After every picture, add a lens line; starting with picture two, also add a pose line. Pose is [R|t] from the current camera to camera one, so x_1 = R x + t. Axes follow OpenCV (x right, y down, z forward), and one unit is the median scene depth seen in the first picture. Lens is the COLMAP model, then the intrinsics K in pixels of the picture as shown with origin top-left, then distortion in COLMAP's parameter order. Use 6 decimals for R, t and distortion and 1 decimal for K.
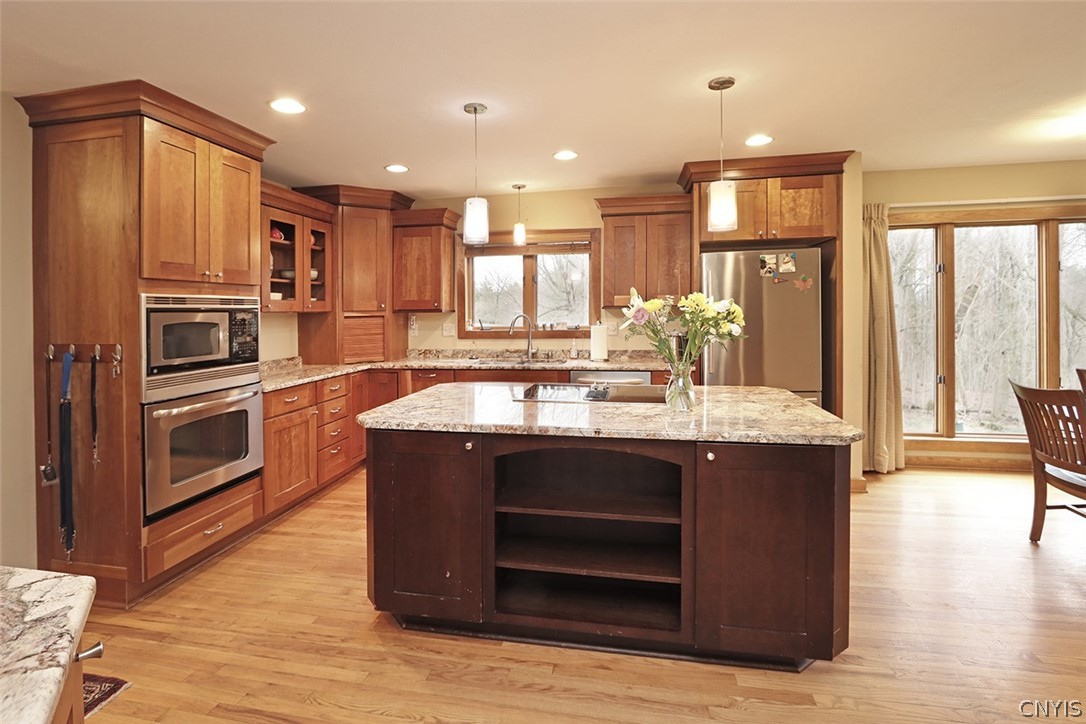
lens RADIAL K [[522.7, 0, 538.4], [0, 522.7, 322.4], [0, 0, 1]] dist [-0.016717, 0.001869]
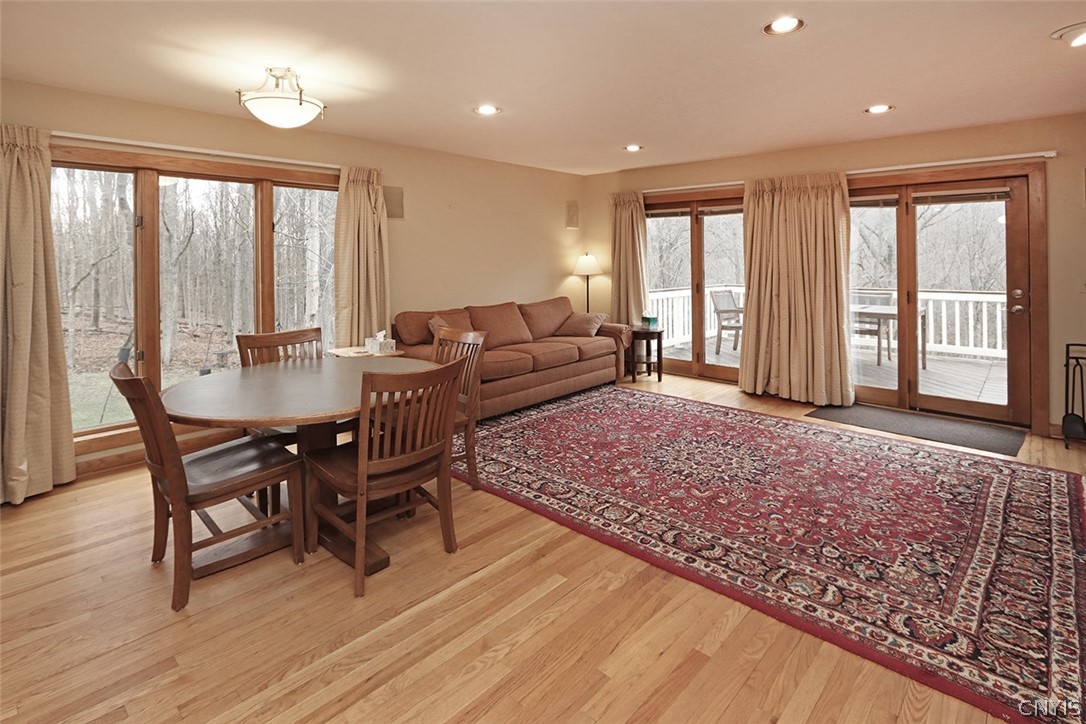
lens RADIAL K [[516.1, 0, 507.1], [0, 516.1, 262.3], [0, 0, 1]] dist [-0.014175, 0.002436]
pose [[0.564909, 0.003061, 0.825147, 0.433803], [0.019909, 0.999651, -0.017338, -0.012296], [-0.824913, 0.026222, 0.564651, 0.045370]]
